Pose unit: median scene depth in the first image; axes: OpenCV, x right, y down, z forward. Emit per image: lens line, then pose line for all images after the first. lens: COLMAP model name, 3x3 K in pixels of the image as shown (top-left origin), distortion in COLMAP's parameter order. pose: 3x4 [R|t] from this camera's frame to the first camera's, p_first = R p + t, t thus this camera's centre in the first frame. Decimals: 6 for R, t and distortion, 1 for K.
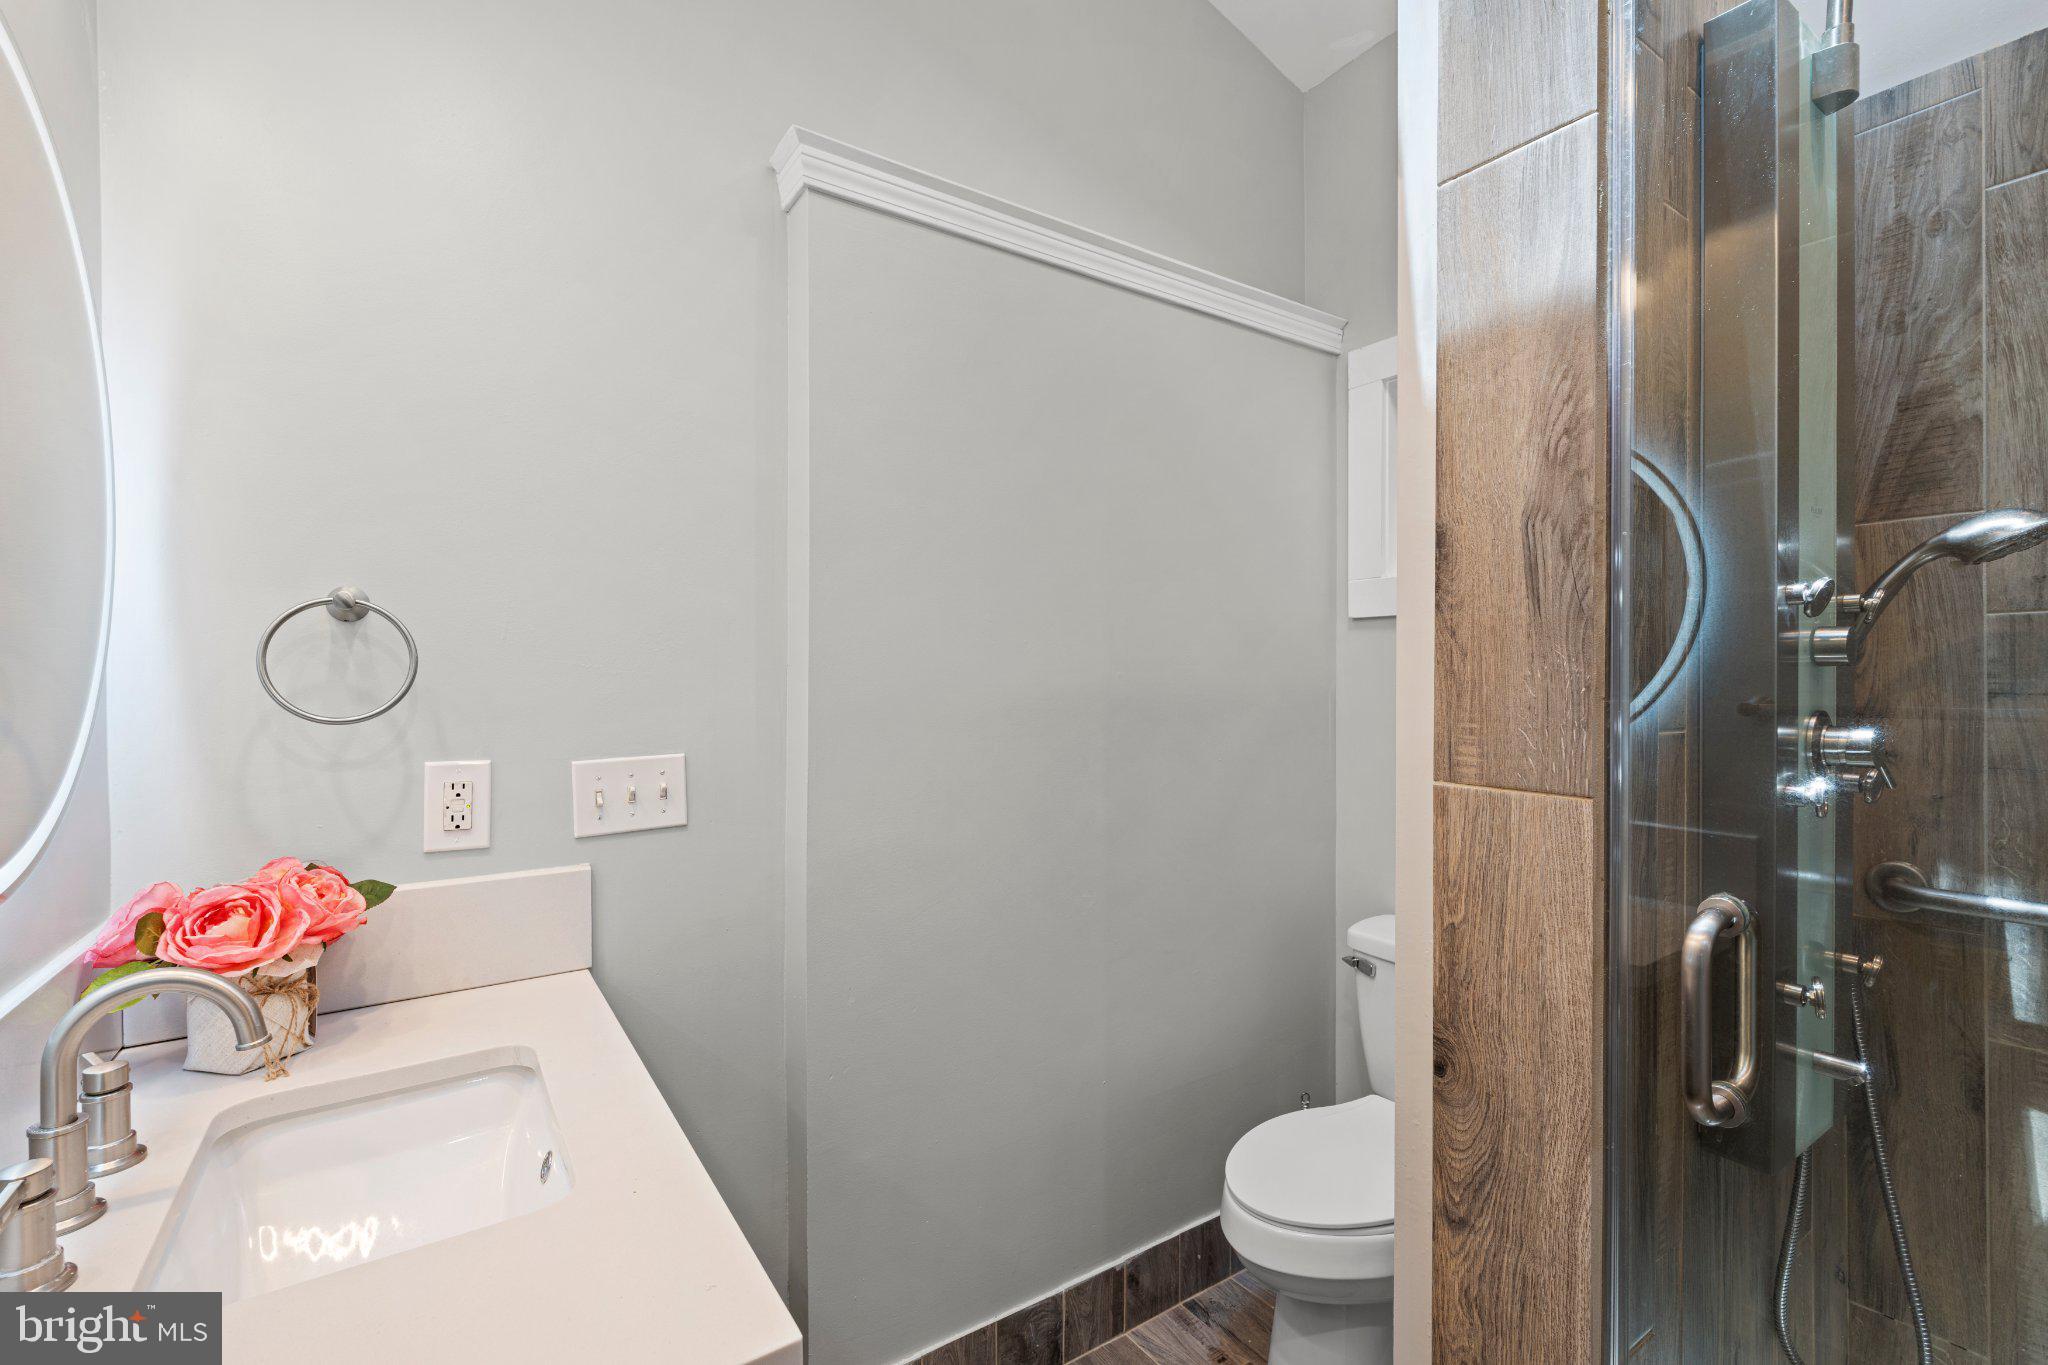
lens RADIAL K [[905.0, 0, 1028.1], [0, 905.0, 688.4], [0, 0, 1]] dist [-0.000455, -0.000005]
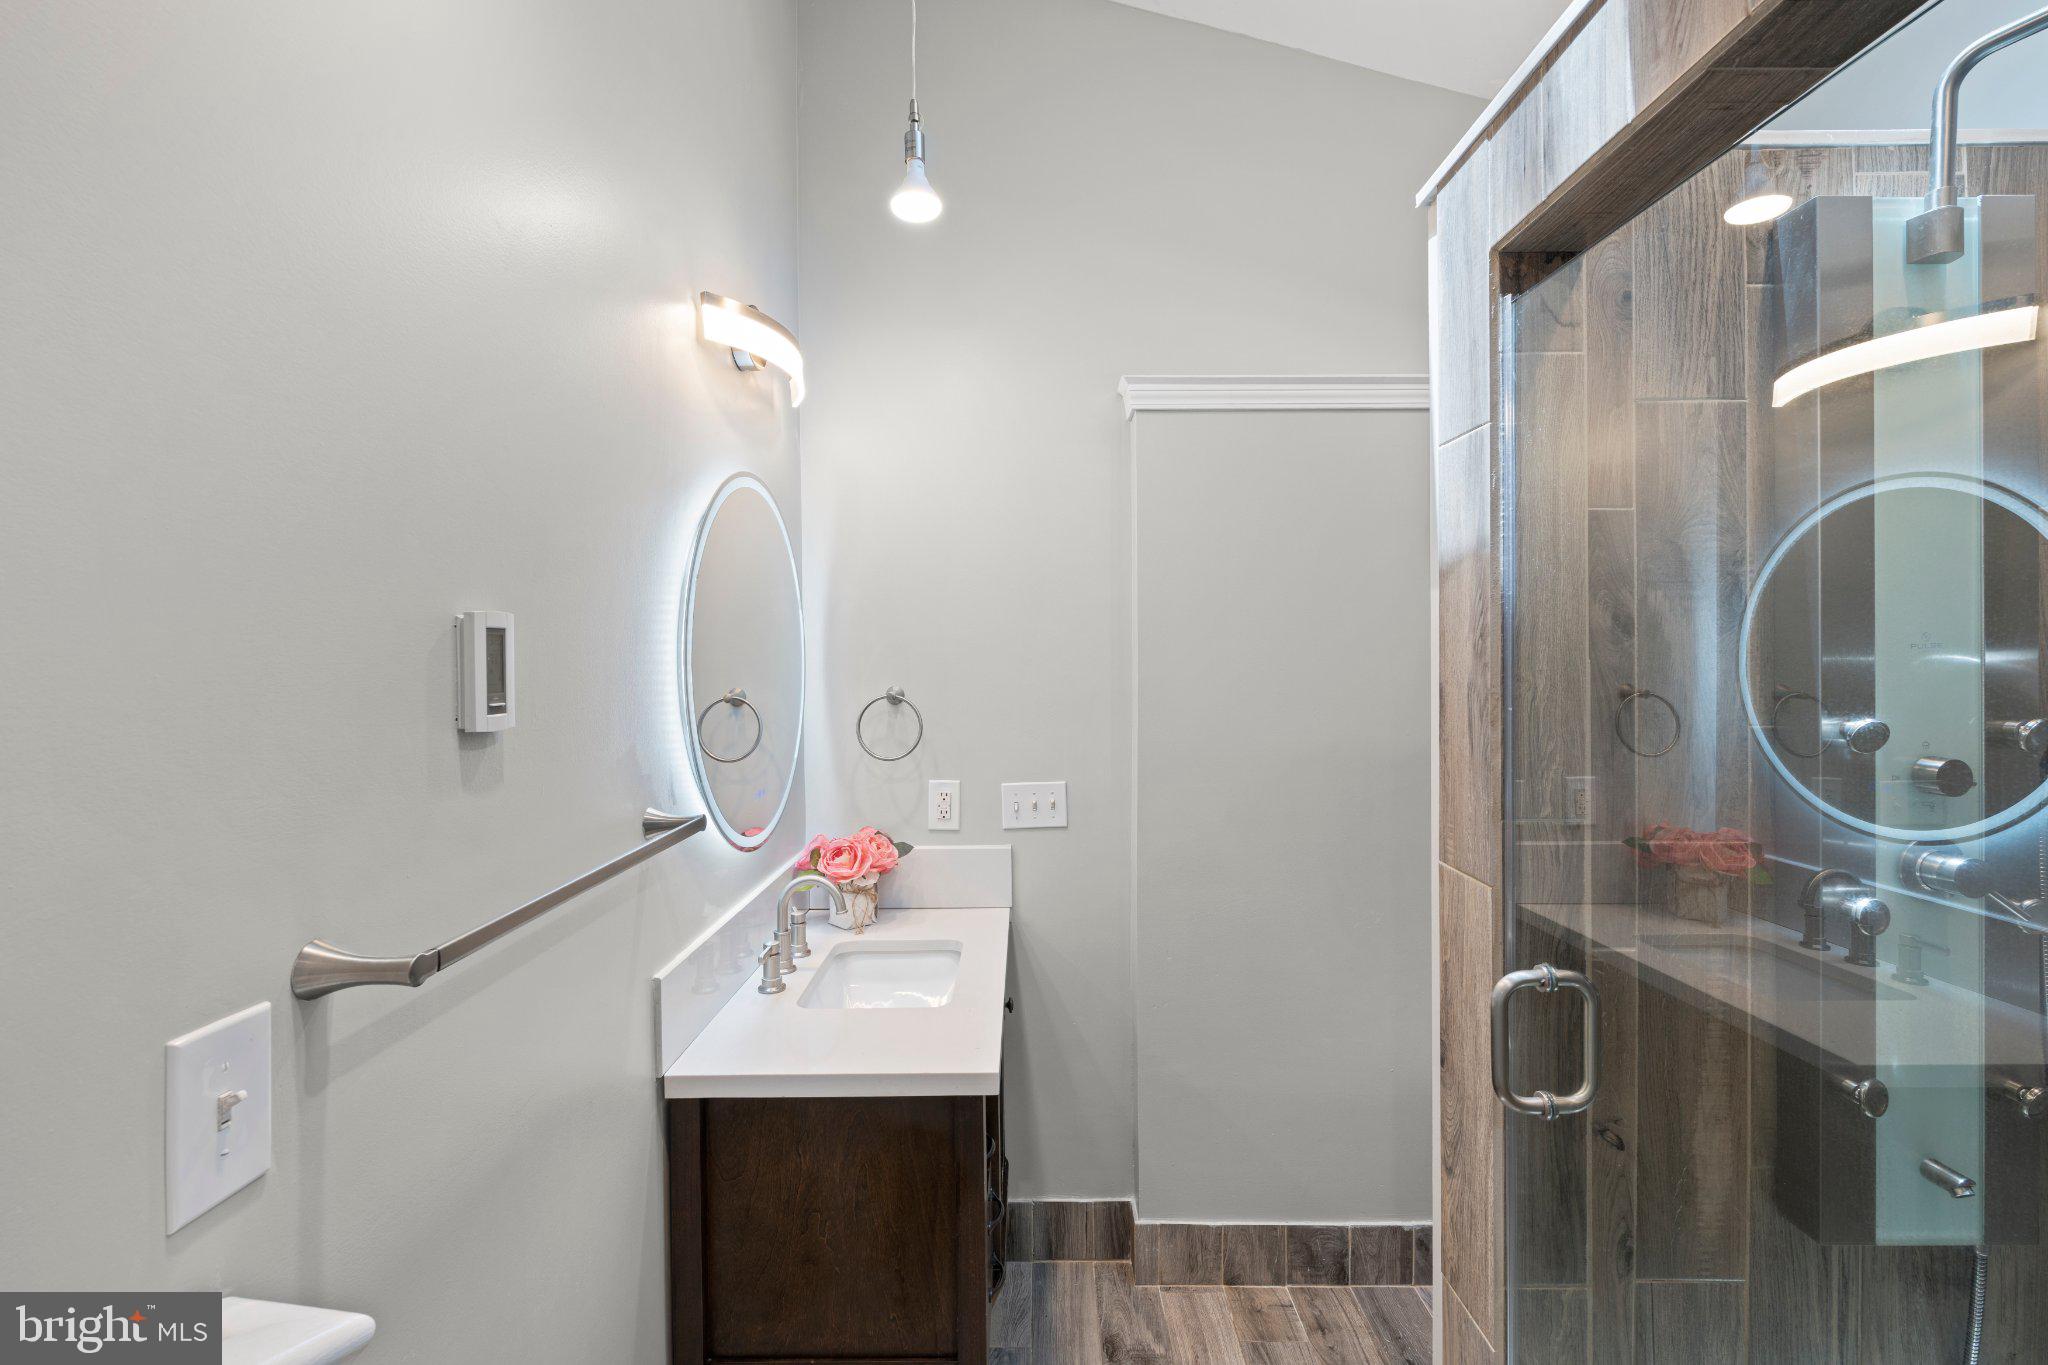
lens RADIAL K [[903.9, 0, 1005.6], [0, 903.9, 675.0], [0, 0, 1]] dist [-0.001516, 0.000359]
pose [[0.819573, 0.004868, -0.572954, 0.608380], [-0.001029, 0.999975, 0.007025, -0.173288], [0.572974, -0.005169, 0.819557, -0.487971]]
